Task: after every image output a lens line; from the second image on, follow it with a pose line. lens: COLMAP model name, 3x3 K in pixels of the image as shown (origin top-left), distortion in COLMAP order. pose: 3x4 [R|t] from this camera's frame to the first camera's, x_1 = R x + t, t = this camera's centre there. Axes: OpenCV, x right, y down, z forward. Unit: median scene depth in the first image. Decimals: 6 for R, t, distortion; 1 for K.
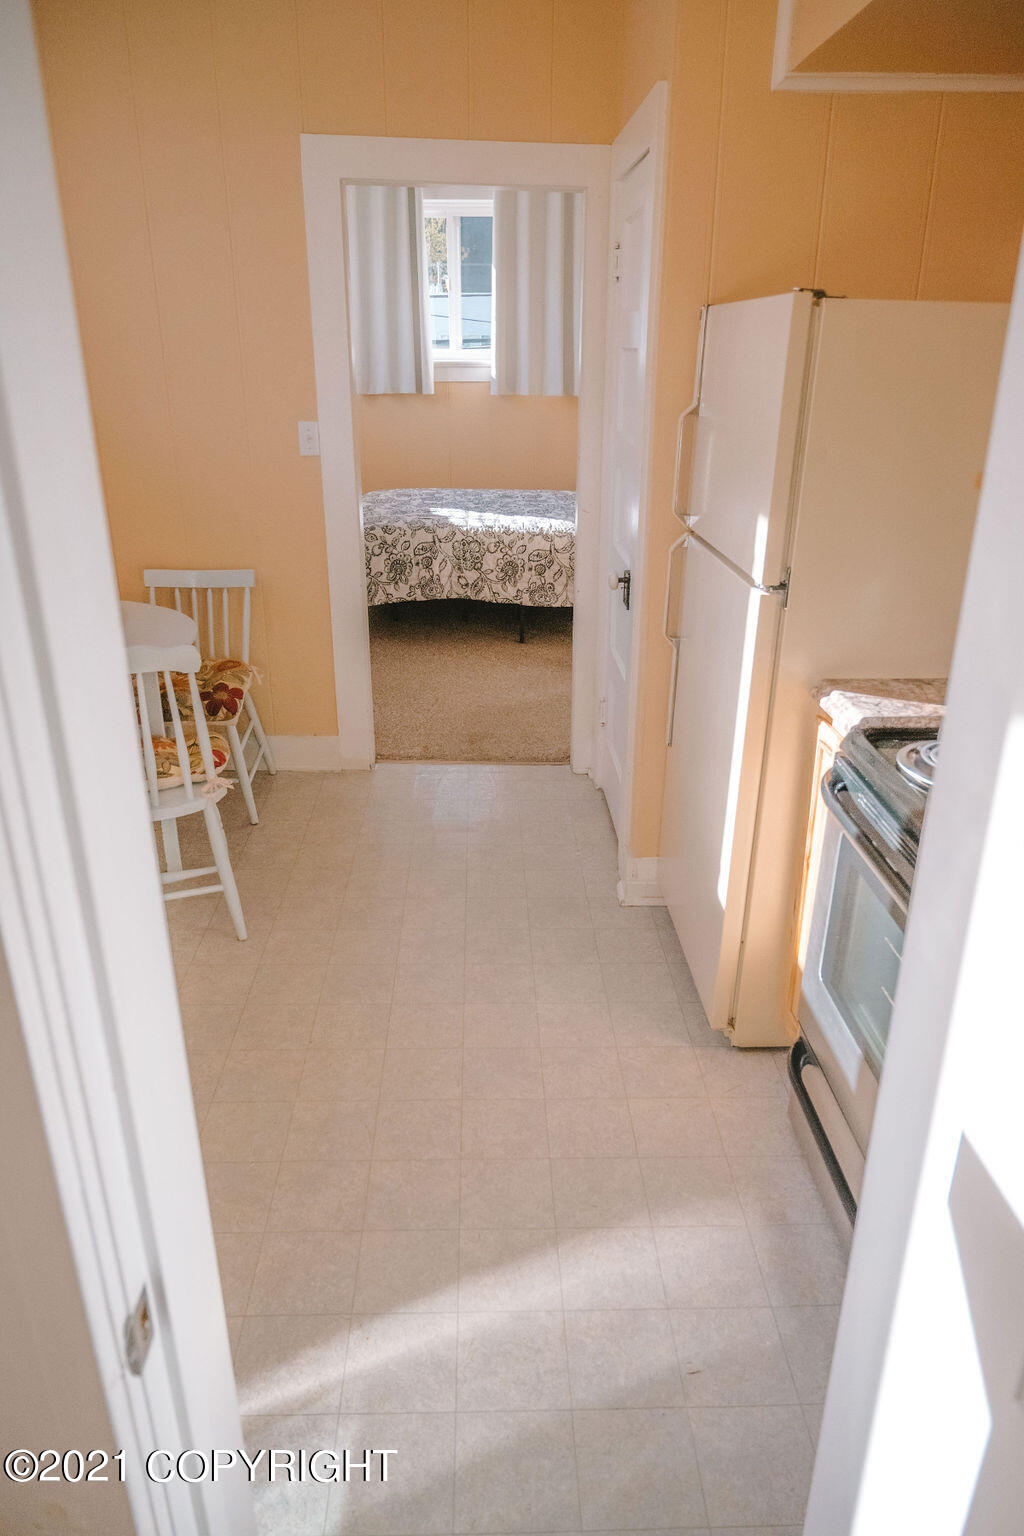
lens RADIAL K [[1037.3, 0, 508.3], [0, 1037.3, 770.0], [0, 0, 1]] dist [-0.000525, 0.005410]
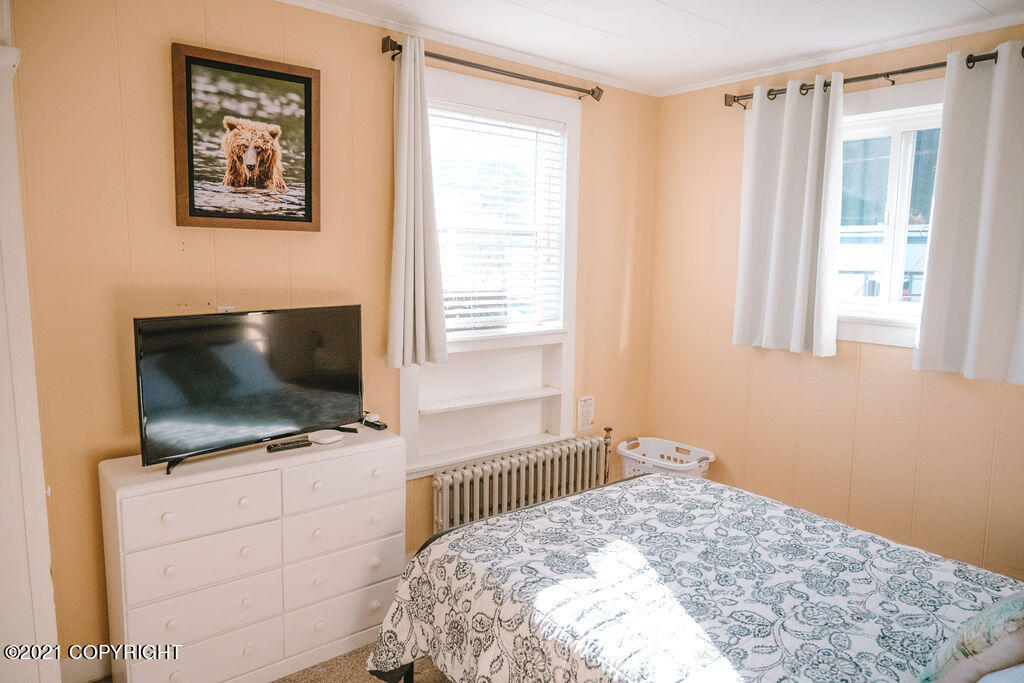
lens RADIAL K [[691.5, 0, 513.1], [0, 691.5, 339.0], [0, 0, 1]] dist [-0.000525, 0.005410]
pose [[0.618194, 0.118544, -0.777035, 0.180444], [-0.316019, 0.942630, -0.107611, -0.264553], [0.719700, 0.312083, 0.620190, 0.560767]]
